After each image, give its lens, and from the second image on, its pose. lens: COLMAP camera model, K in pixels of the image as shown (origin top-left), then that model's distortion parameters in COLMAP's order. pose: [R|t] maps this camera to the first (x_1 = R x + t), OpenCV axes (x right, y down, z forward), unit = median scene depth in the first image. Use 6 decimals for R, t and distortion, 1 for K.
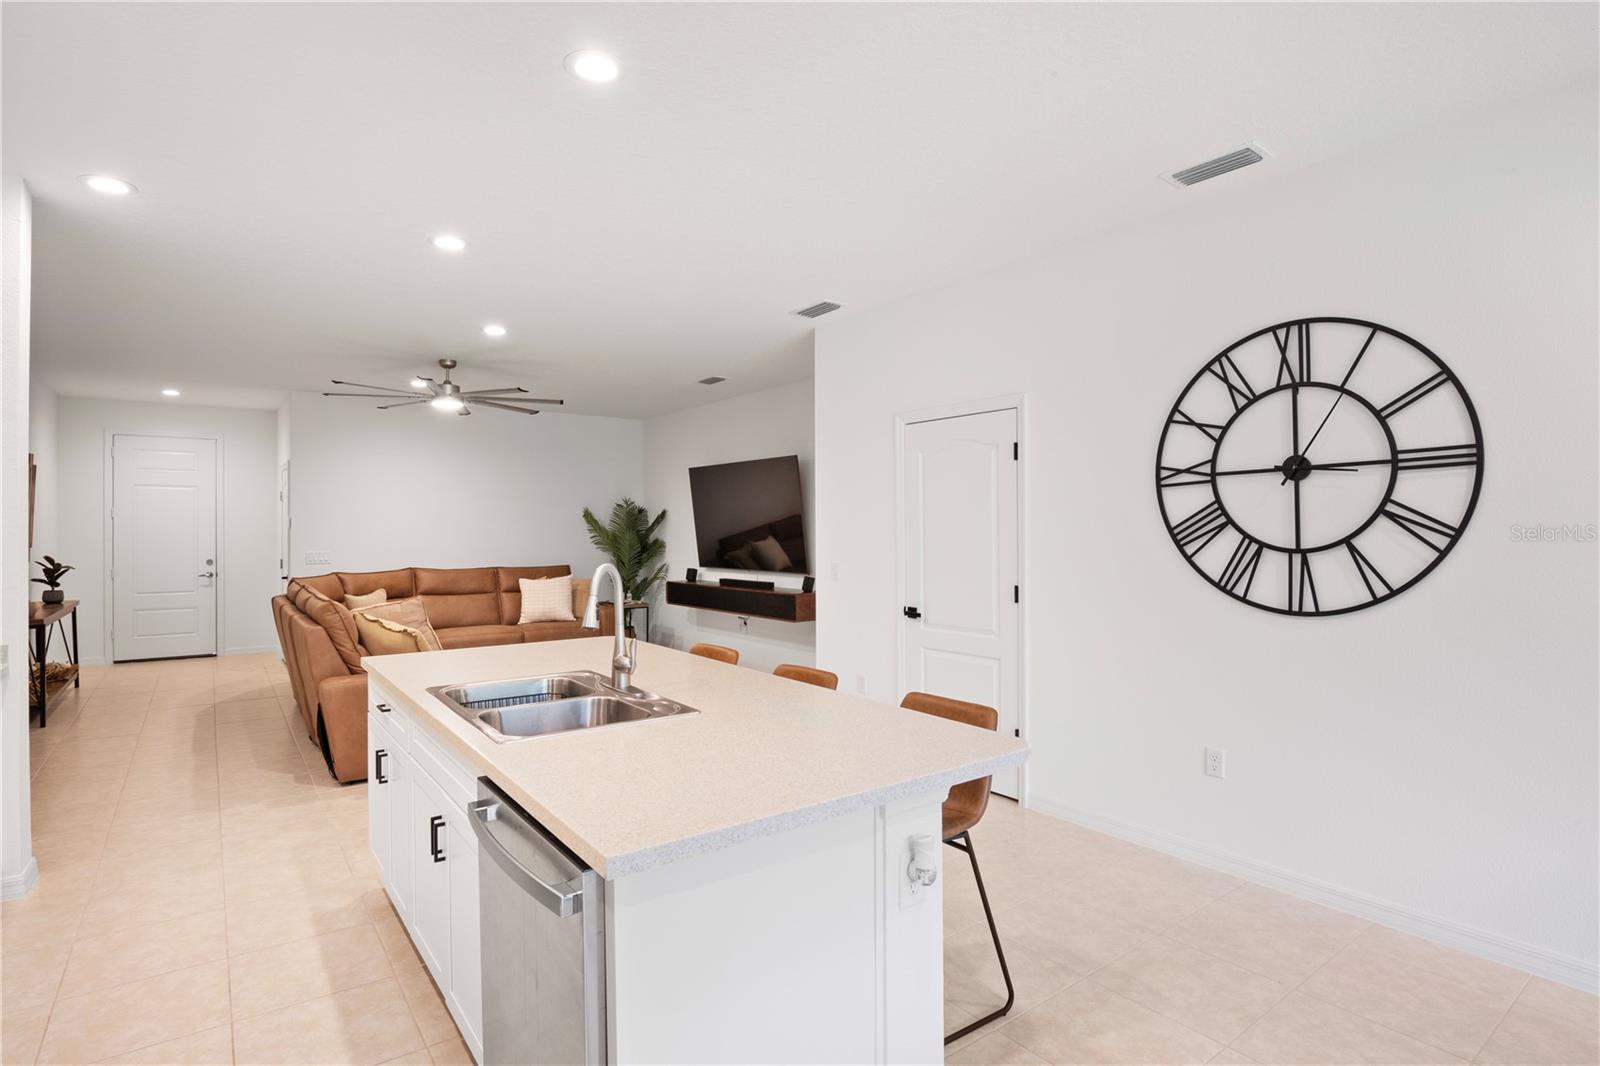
lens RADIAL K [[790.4, 0, 792.0], [0, 790.4, 528.9], [0, 0, 1]] dist [-0.021732, -0.001063]
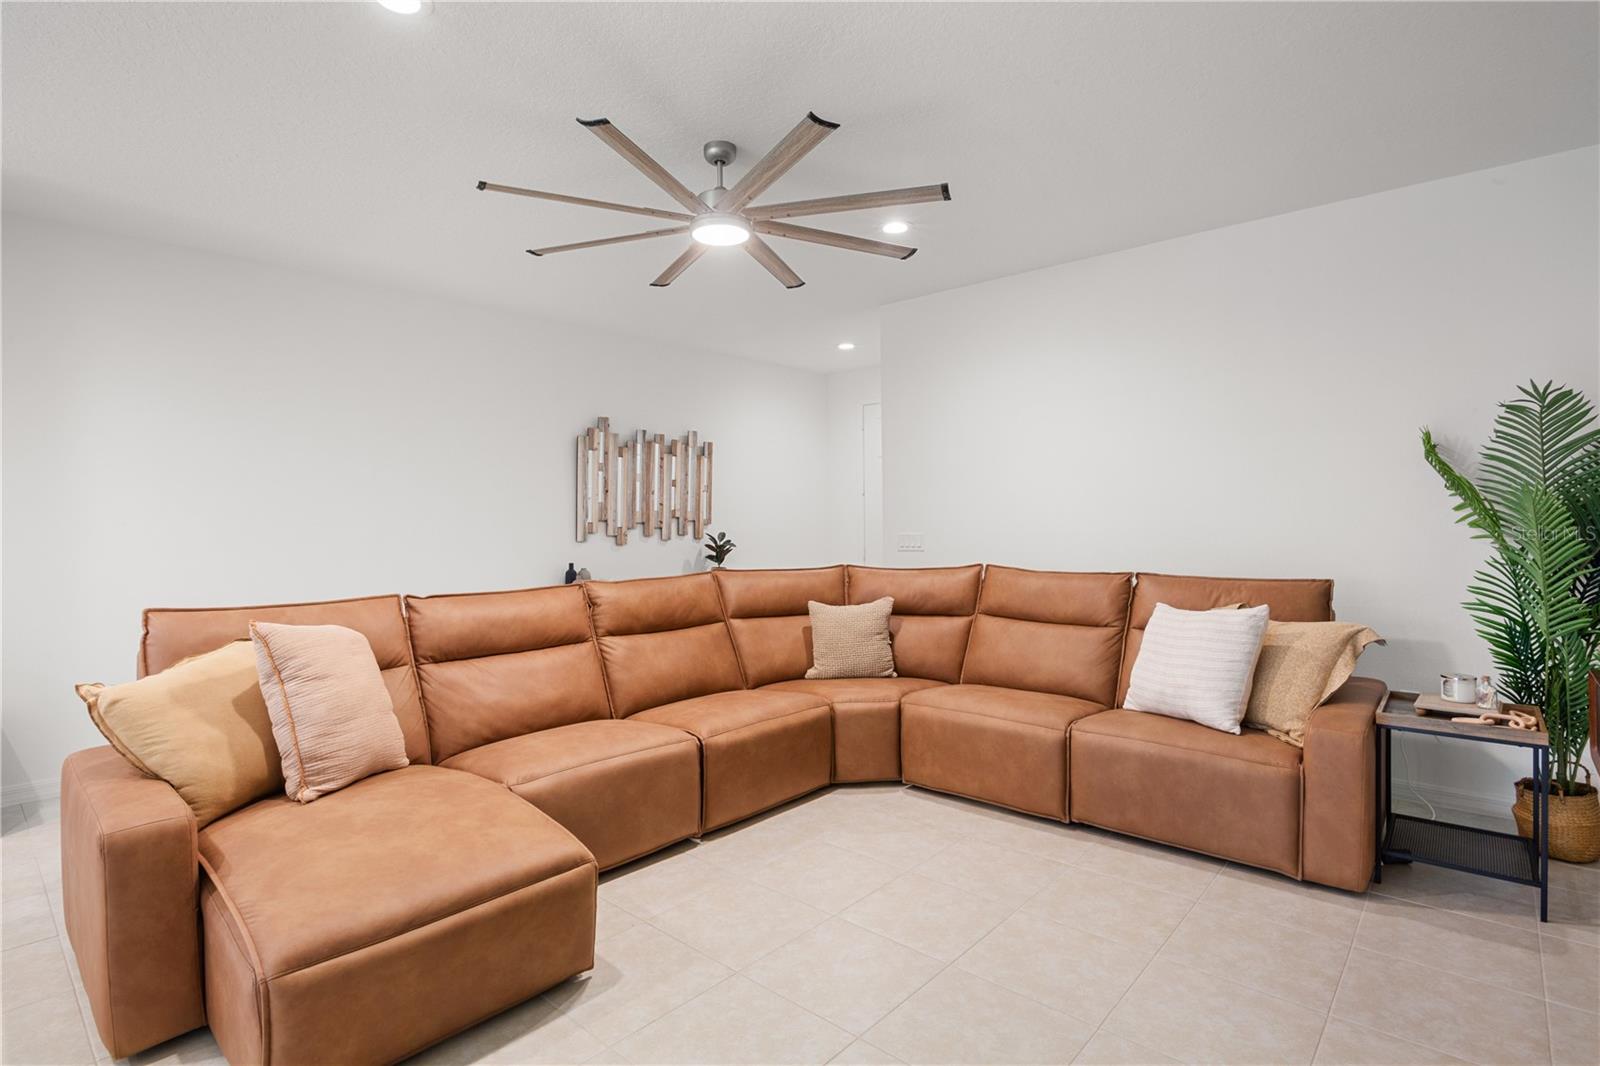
lens RADIAL K [[790.4, 0, 799.4], [0, 790.4, 503.6], [0, 0, 1]] dist [-0.021732, -0.001063]
pose [[0.198173, -0.020698, -0.979949, 0.067991], [0.008915, 0.999774, -0.019314, 0.025294], [0.980127, -0.004909, 0.198312, 1.227517]]
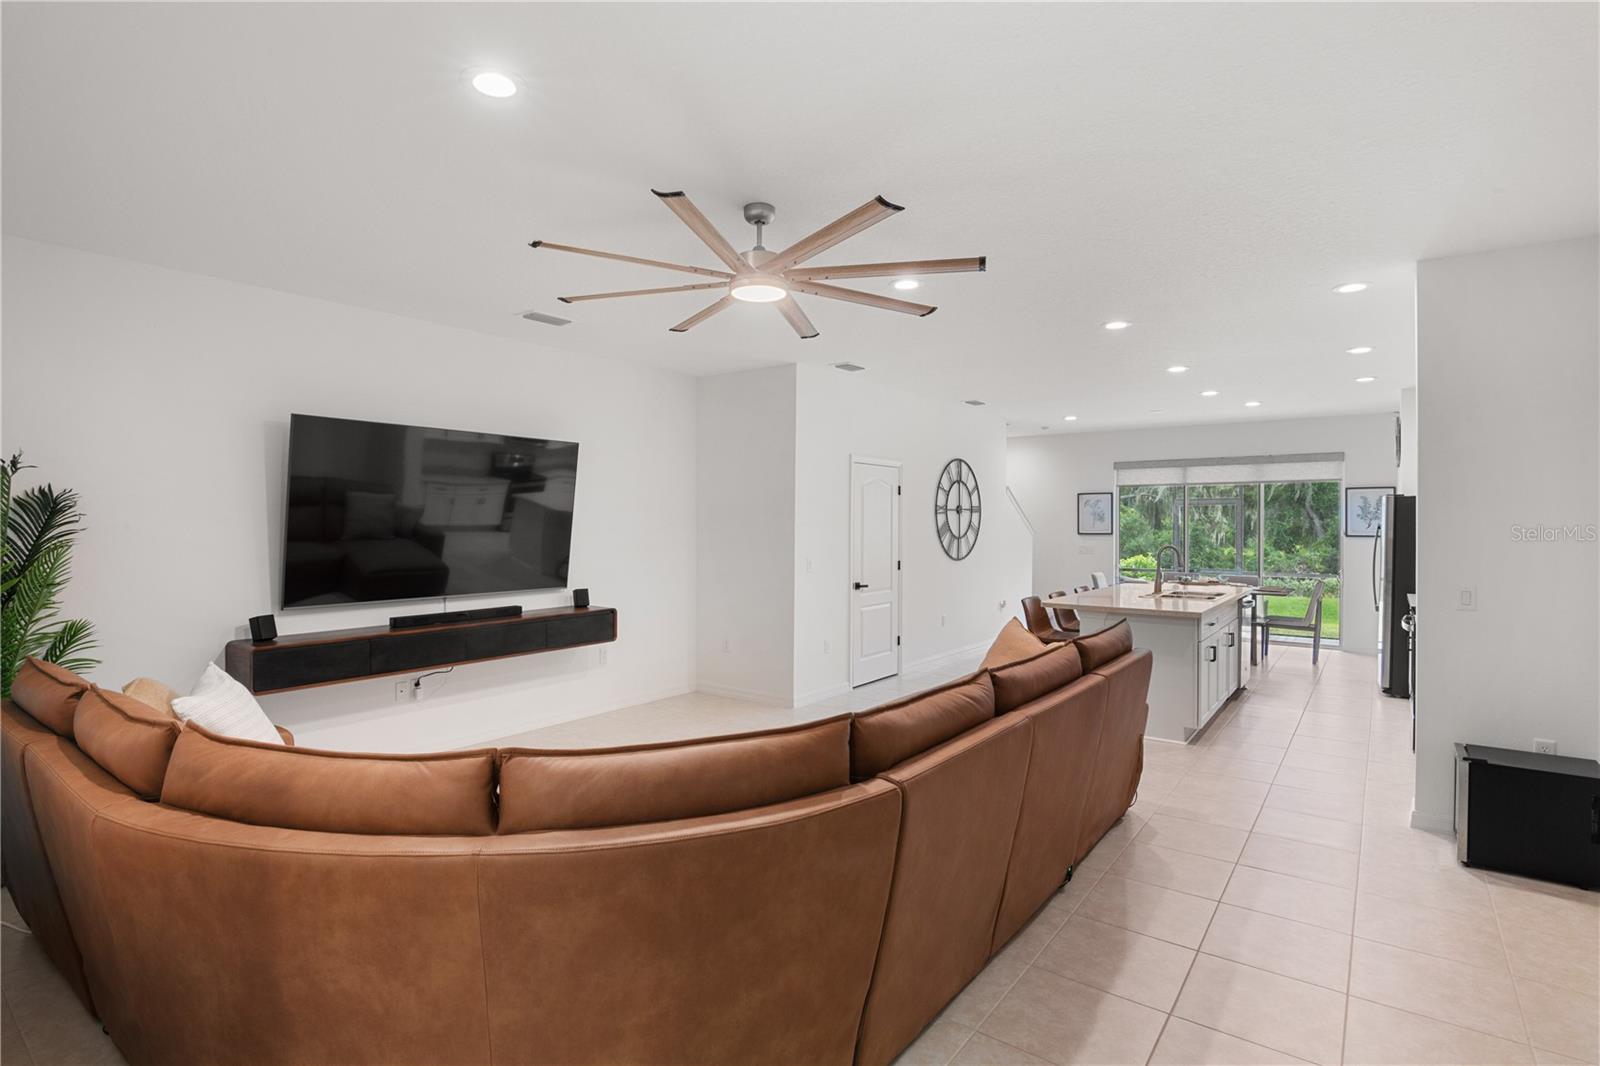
lens RADIAL K [[790.4, 0, 792.8], [0, 790.4, 525.8], [0, 0, 1]] dist [-0.021732, -0.001063]
pose [[-0.276156, -0.002795, 0.961109, -1.213412], [-0.002739, 0.999994, 0.002122, -0.013291], [-0.961109, -0.002046, -0.276162, 1.458978]]
